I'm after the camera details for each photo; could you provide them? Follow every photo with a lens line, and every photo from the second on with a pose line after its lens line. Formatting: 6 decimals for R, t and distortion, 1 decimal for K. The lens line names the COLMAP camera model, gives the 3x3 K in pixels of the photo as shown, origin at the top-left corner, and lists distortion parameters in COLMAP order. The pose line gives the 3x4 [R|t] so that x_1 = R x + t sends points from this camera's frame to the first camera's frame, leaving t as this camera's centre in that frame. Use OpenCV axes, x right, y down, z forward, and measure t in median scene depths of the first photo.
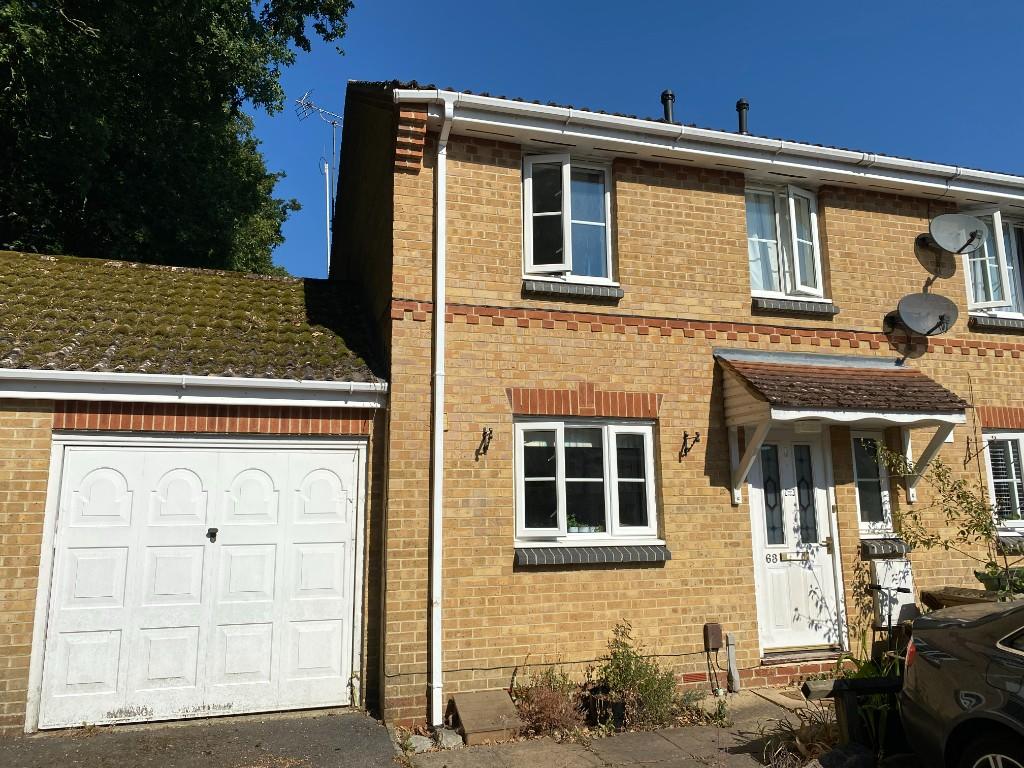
lens RADIAL K [[768.6, 0, 512.0], [0, 768.6, 384.0], [0, 0, 1]] dist [-0.001362, -0.005085]
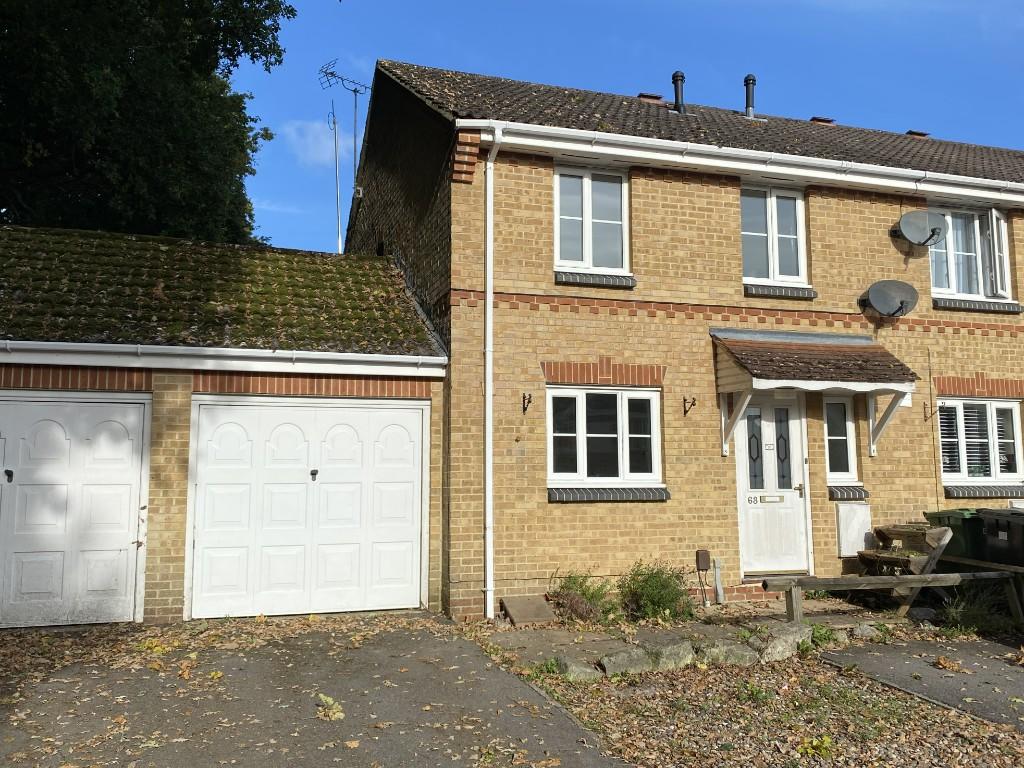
lens RADIAL K [[903.7, 0, 512.0], [0, 903.7, 384.0], [0, 0, 1]] dist [0.011900, -0.002943]
pose [[0.999844, 0.008487, 0.015491, -0.073314], [-0.009441, 0.997997, 0.062557, -0.046782], [-0.014929, -0.062694, 0.997921, -0.441356]]
